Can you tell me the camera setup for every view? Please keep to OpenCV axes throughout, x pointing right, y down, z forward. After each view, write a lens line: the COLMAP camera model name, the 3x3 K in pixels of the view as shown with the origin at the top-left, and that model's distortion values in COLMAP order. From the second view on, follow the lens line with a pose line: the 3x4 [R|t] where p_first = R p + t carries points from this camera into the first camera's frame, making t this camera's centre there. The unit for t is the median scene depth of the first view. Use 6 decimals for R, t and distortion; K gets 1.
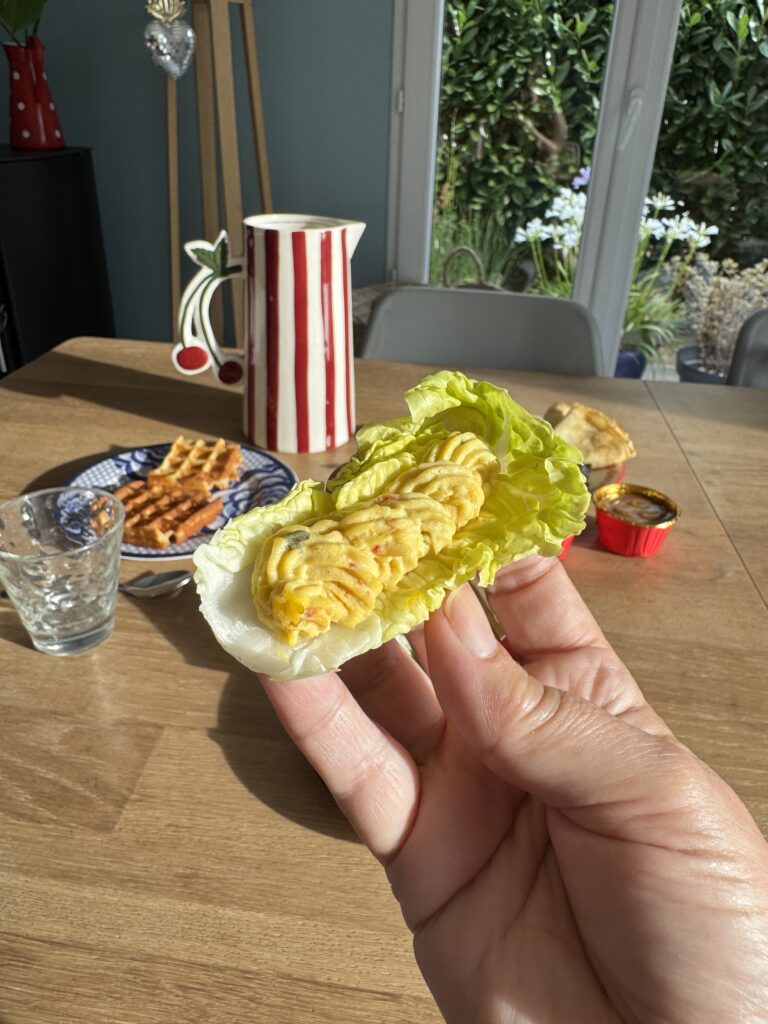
lens RADIAL K [[725.3, 0, 381.5], [0, 725.3, 469.3], [0, 0, 1]] dist [0.000130, -0.001789]
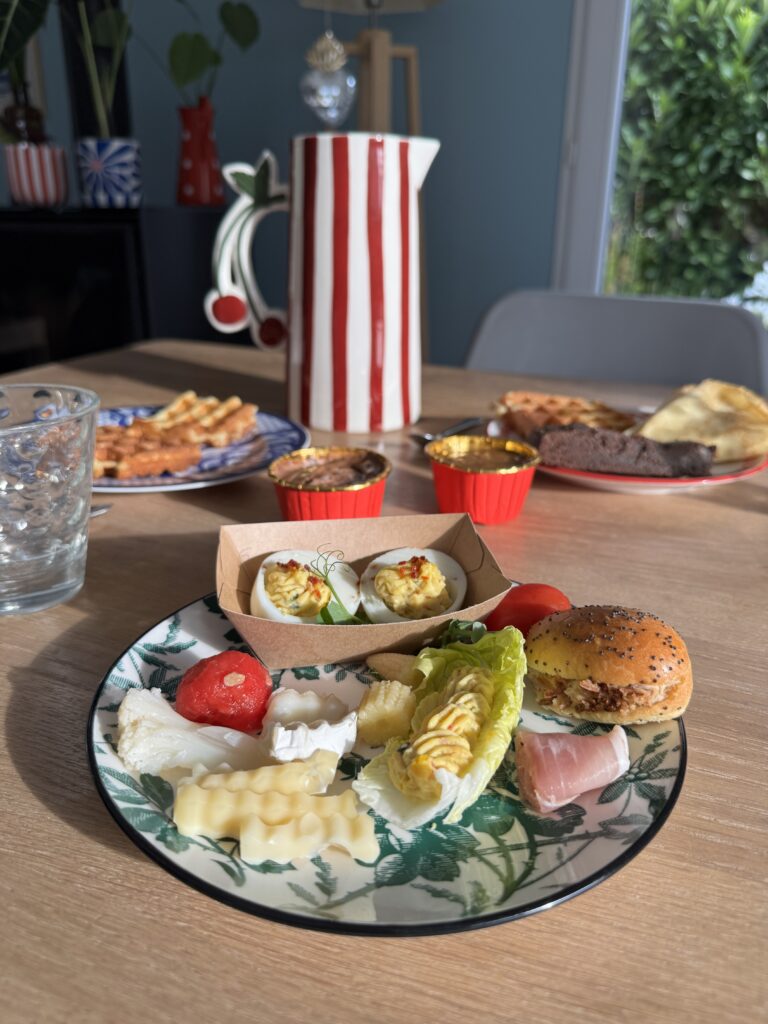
lens RADIAL K [[764.1, 0, 384.0], [0, 764.1, 512.0], [0, 0, 1]] dist [-0.033892, -0.002553]
pose [[0.970412, 0.081009, -0.227460, 0.137279], [-0.103376, 0.990725, -0.088189, 0.137830], [0.218206, 0.109093, 0.969786, 0.214325]]
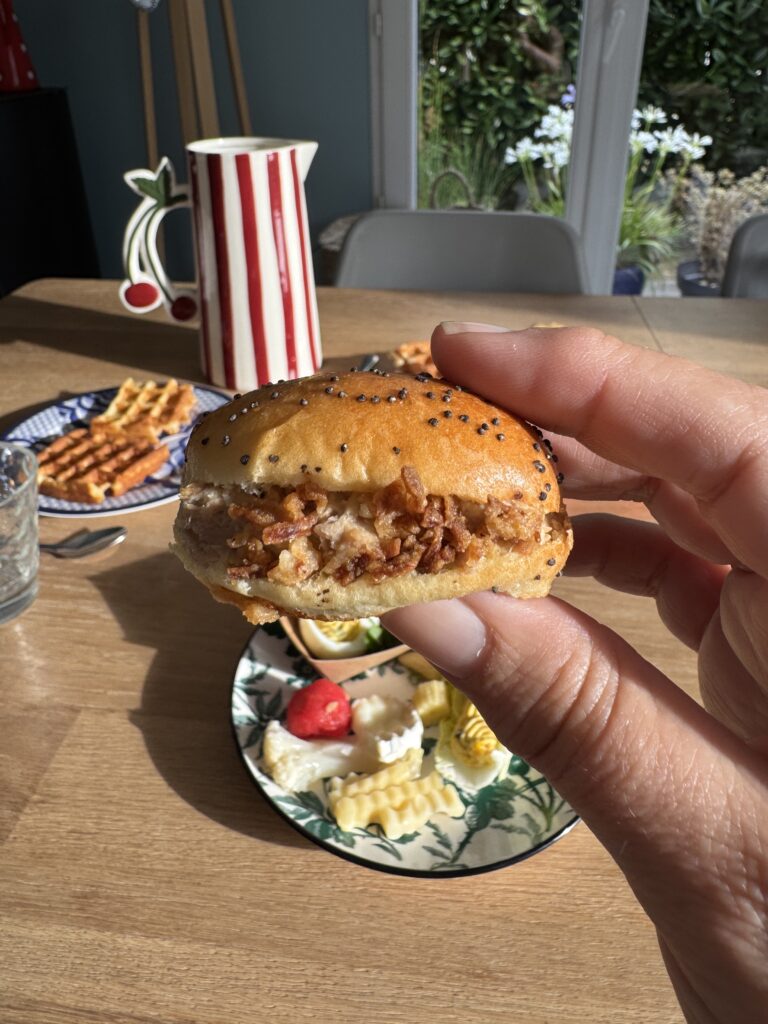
lens RADIAL K [[733.0, 0, 380.1], [0, 733.0, 384.8], [0, 0, 1]] dist [0.000969, -0.001913]
pose [[0.998911, -0.045315, -0.011117, 0.053108], [0.045071, 0.998757, -0.021285, -0.003215], [0.012068, 0.020761, 0.999712, 0.058118]]
